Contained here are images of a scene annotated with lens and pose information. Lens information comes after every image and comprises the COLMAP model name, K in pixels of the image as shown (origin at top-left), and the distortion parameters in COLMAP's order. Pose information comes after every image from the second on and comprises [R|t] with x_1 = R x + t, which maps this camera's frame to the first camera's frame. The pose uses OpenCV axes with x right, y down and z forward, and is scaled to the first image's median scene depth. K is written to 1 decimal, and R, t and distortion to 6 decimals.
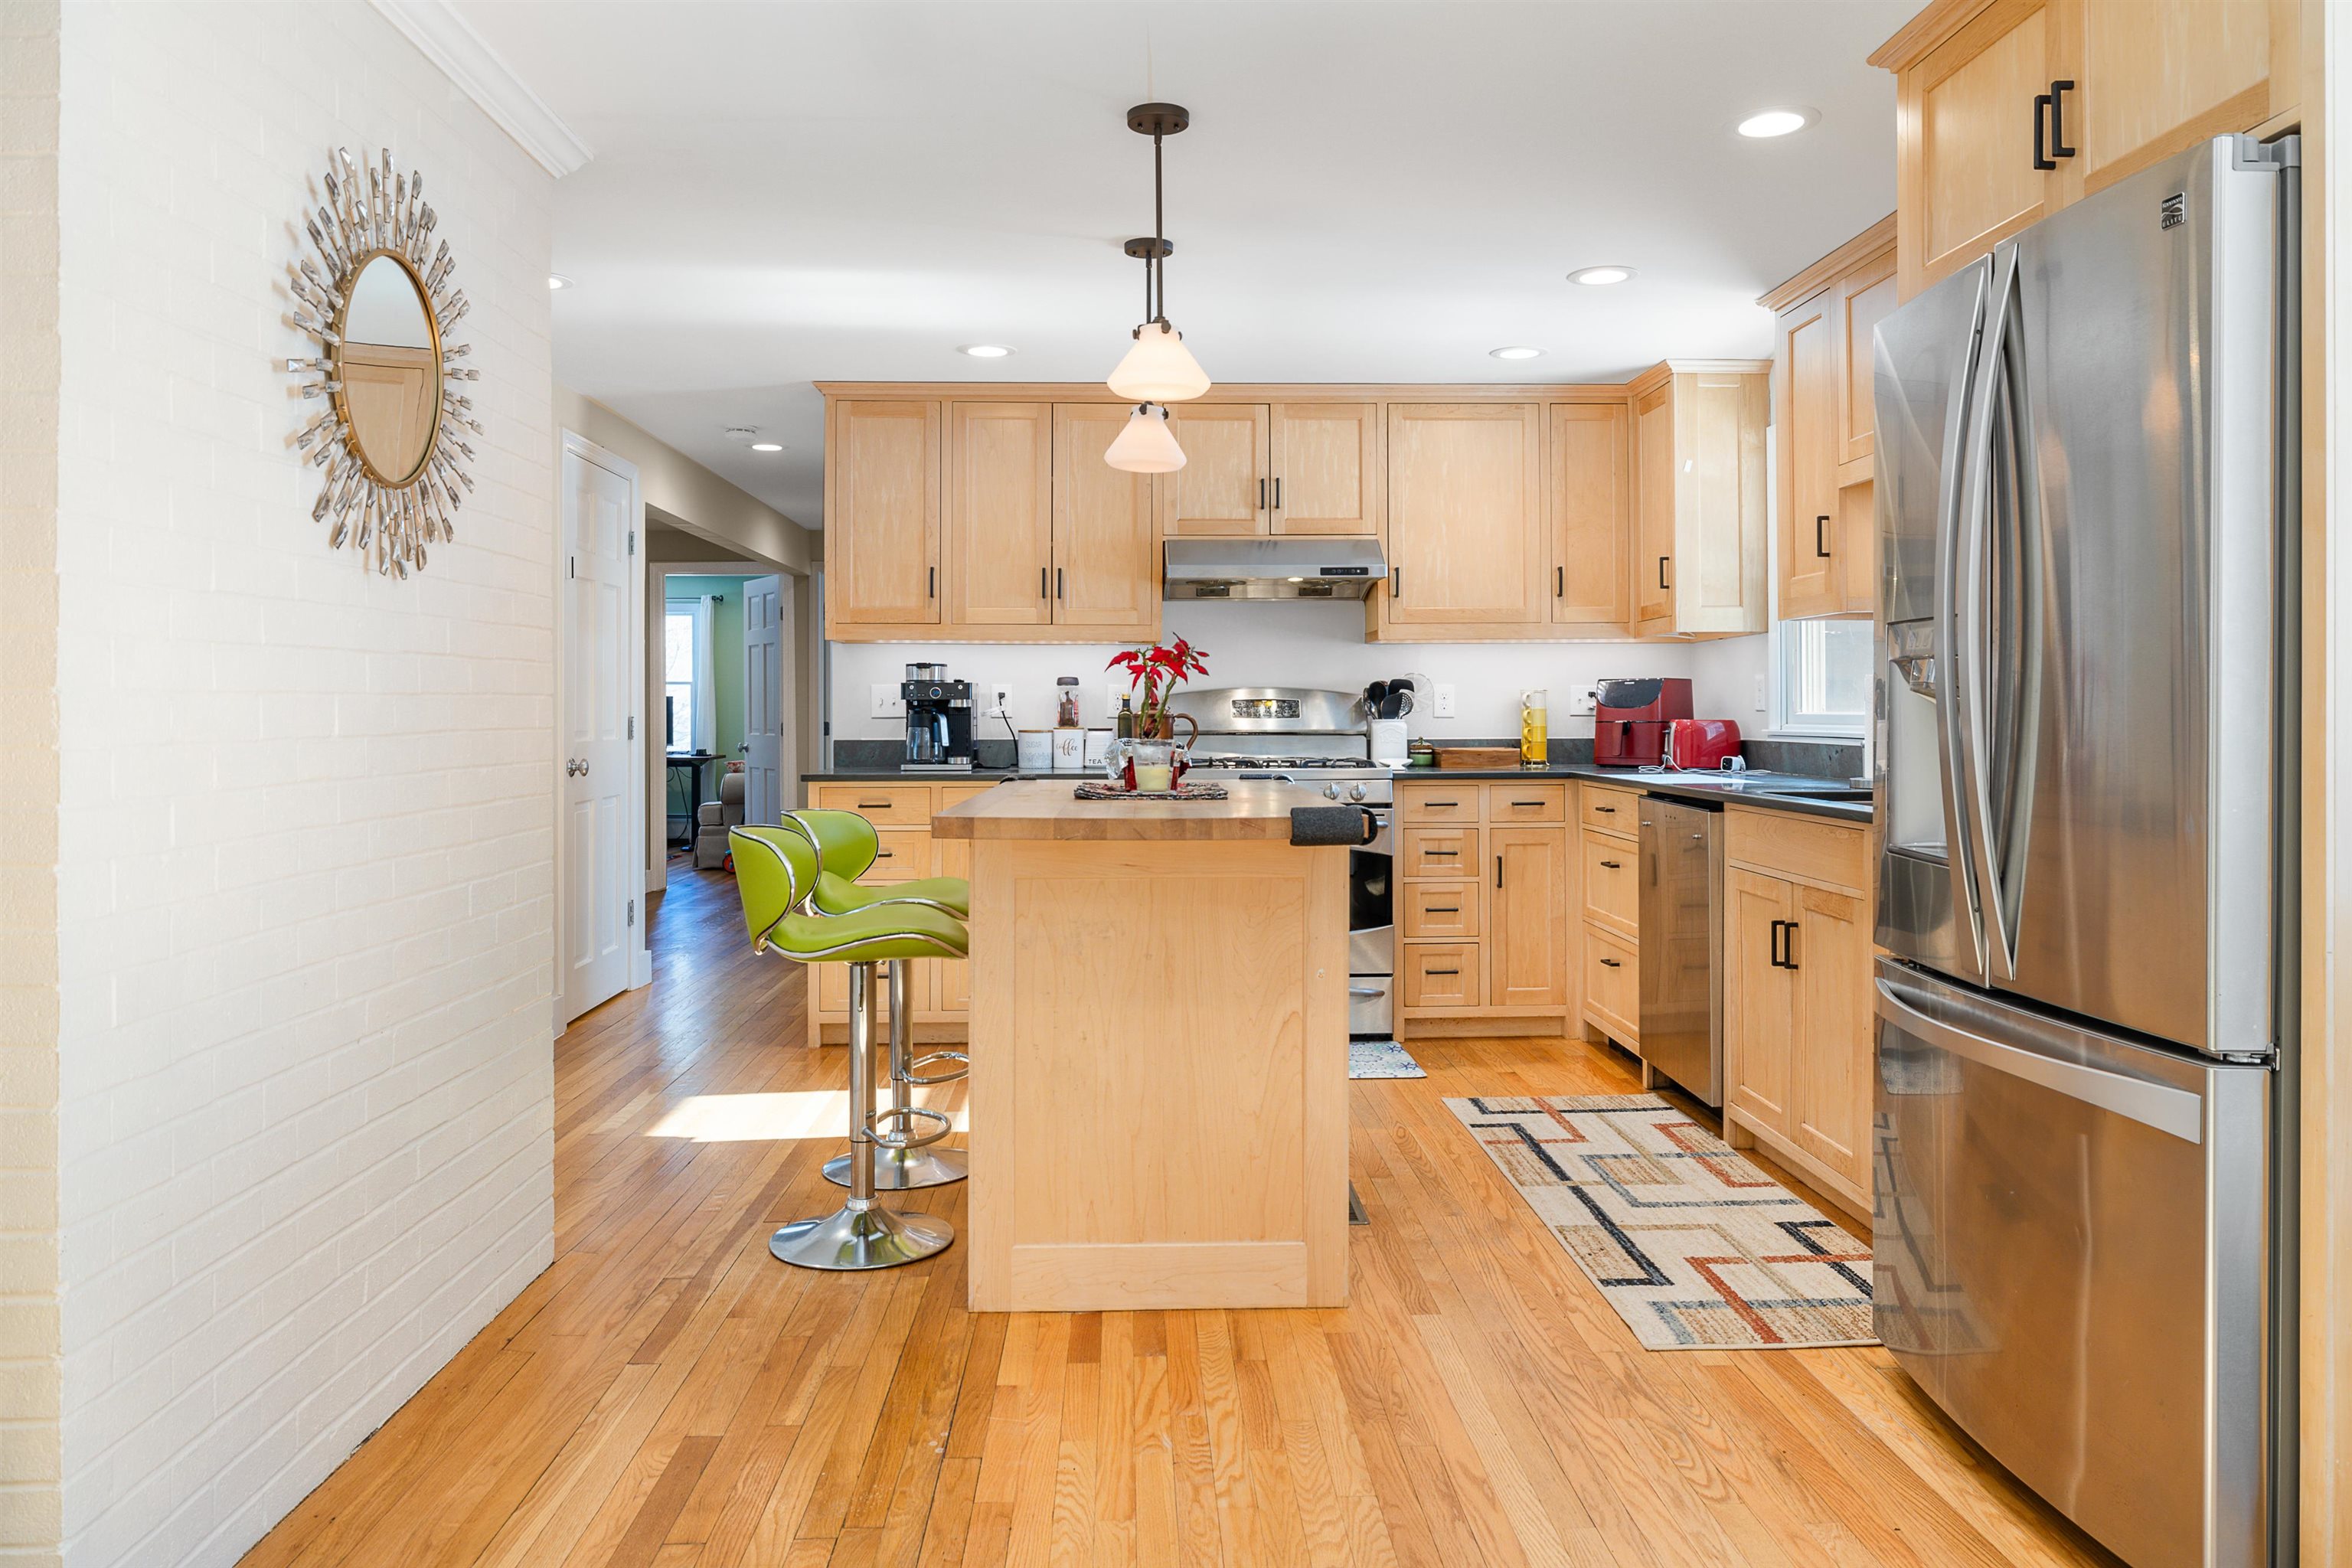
lens RADIAL K [[1628.9, 0, 1173.2], [0, 1628.9, 698.9], [0, 0, 1]] dist [-0.001728, 0.000582]
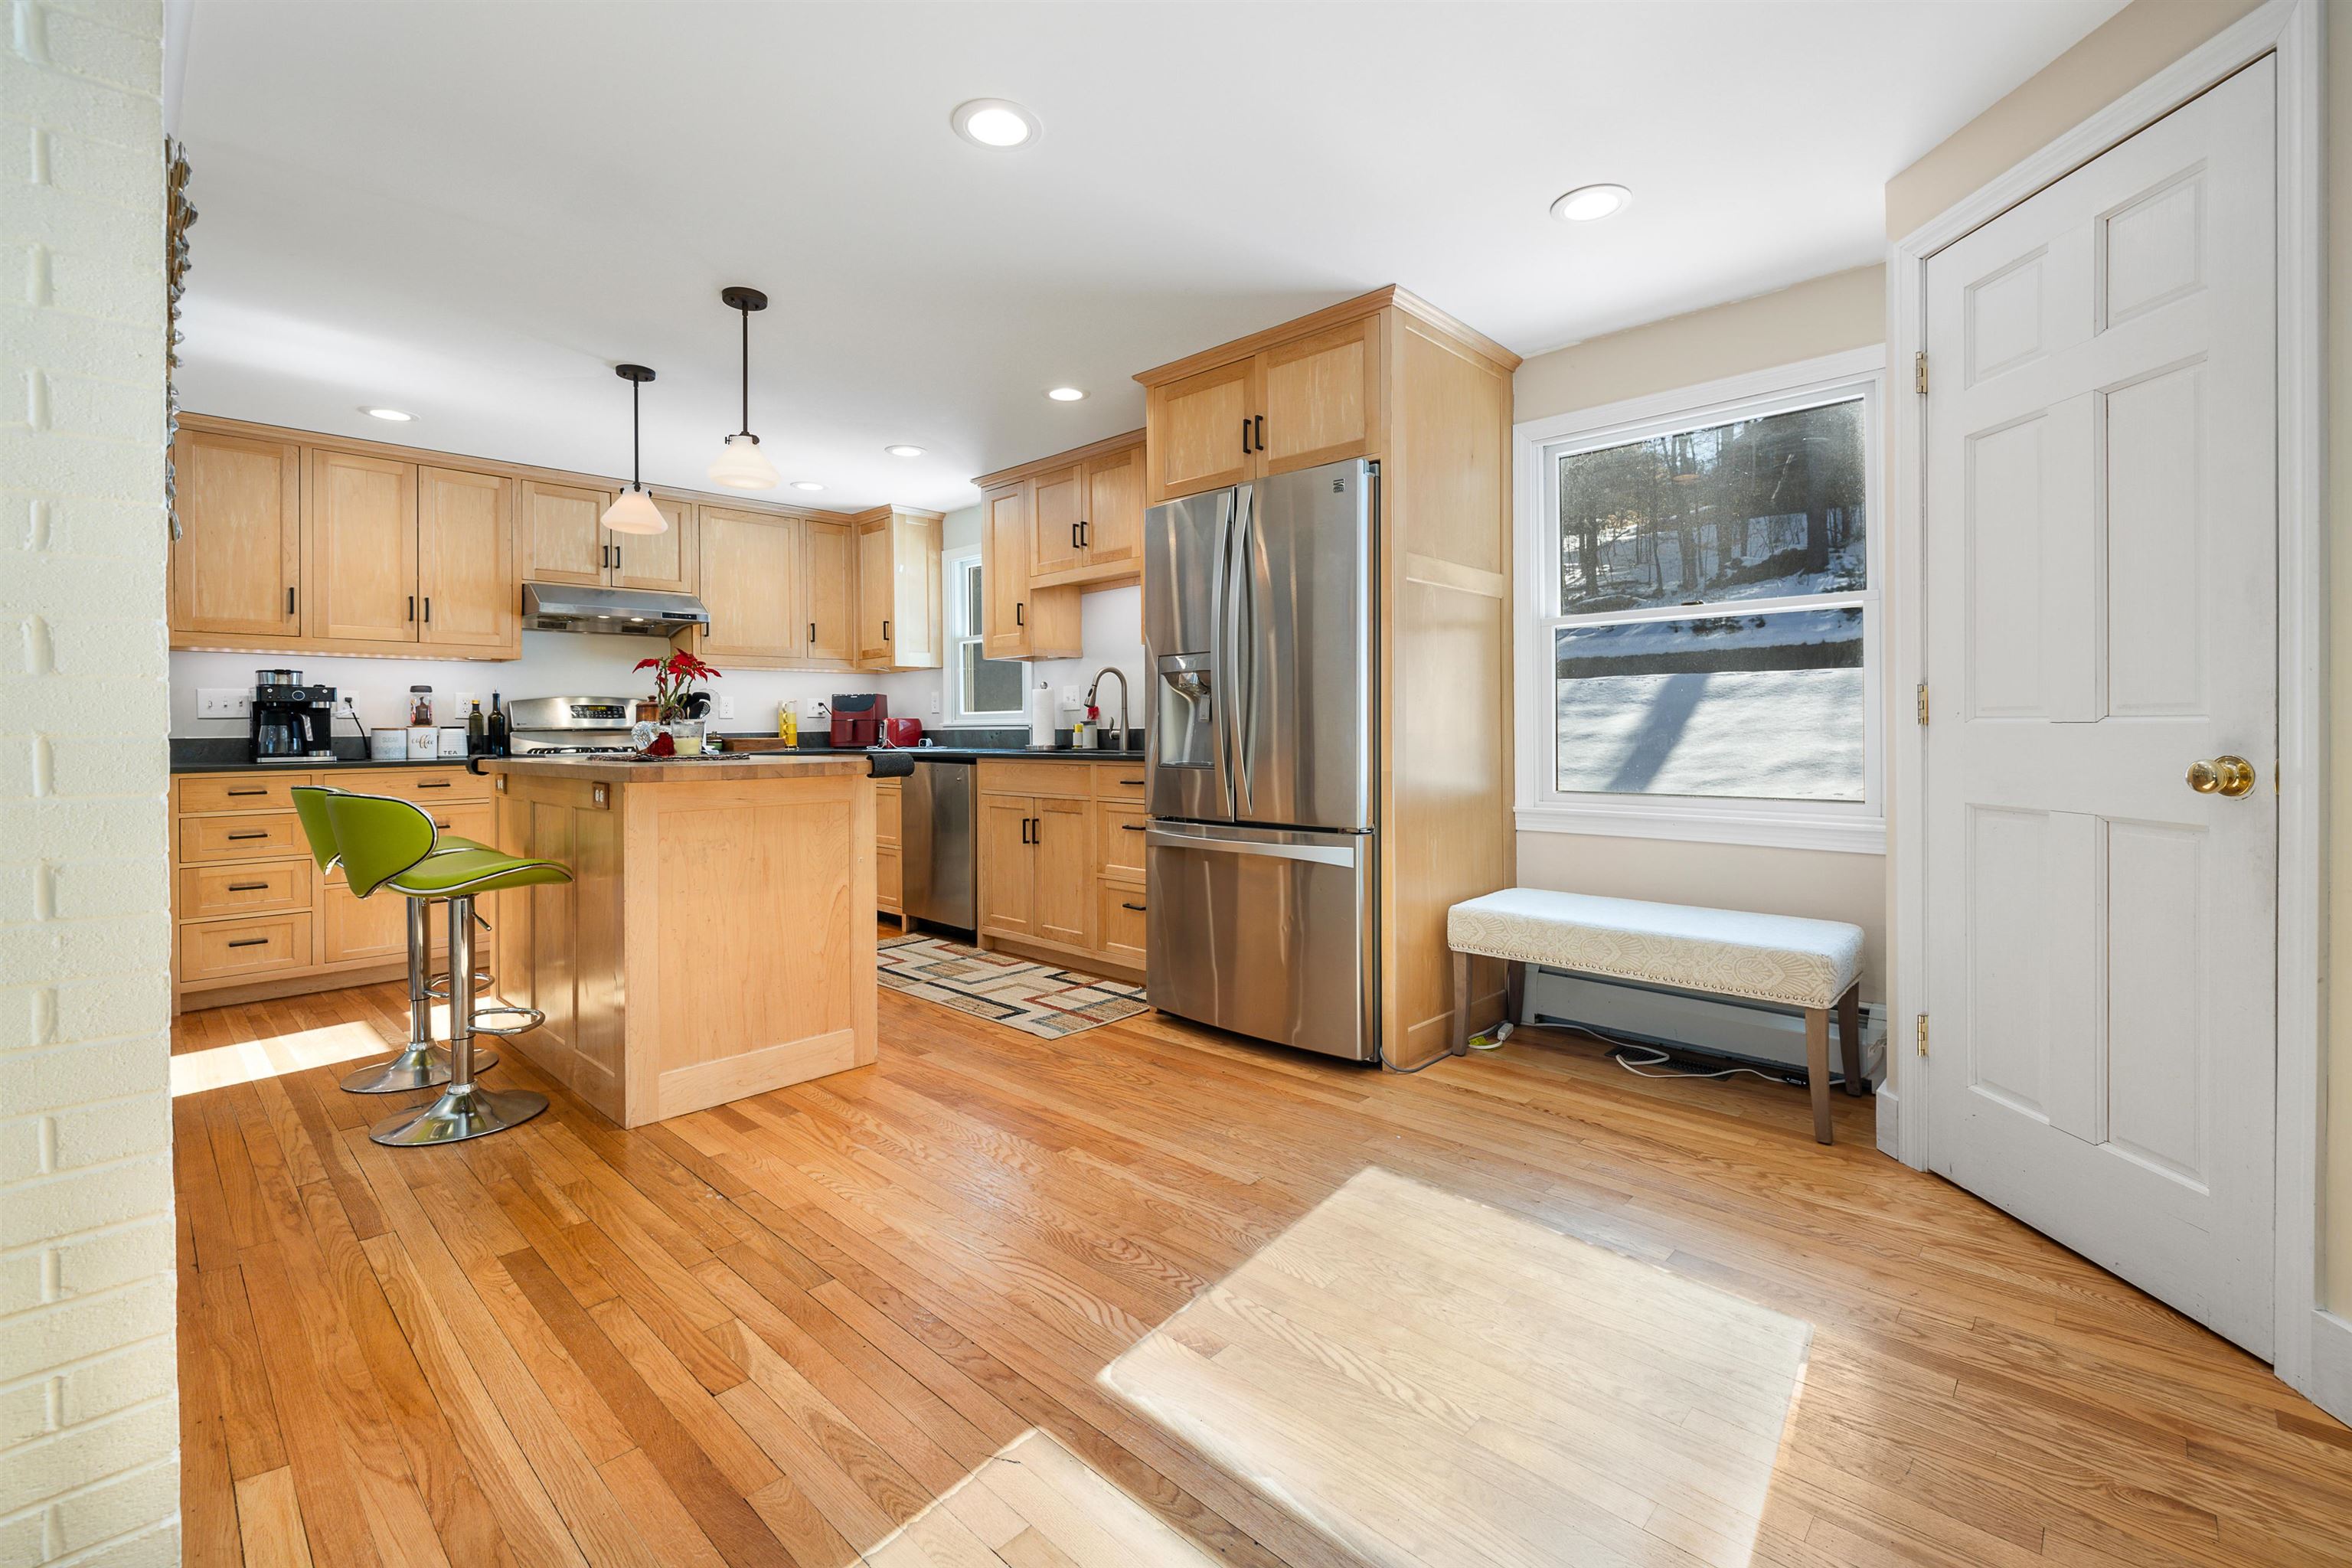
lens RADIAL K [[1027.9, 0, 1190.5], [0, 1027.9, 726.6], [0, 0, 1]] dist [-0.000872, 0.000081]
pose [[0.707036, -0.004661, 0.707162, -0.296576], [0.003403, 0.999989, 0.003189, 0.025415], [-0.707169, 0.000151, 0.707045, 0.035509]]
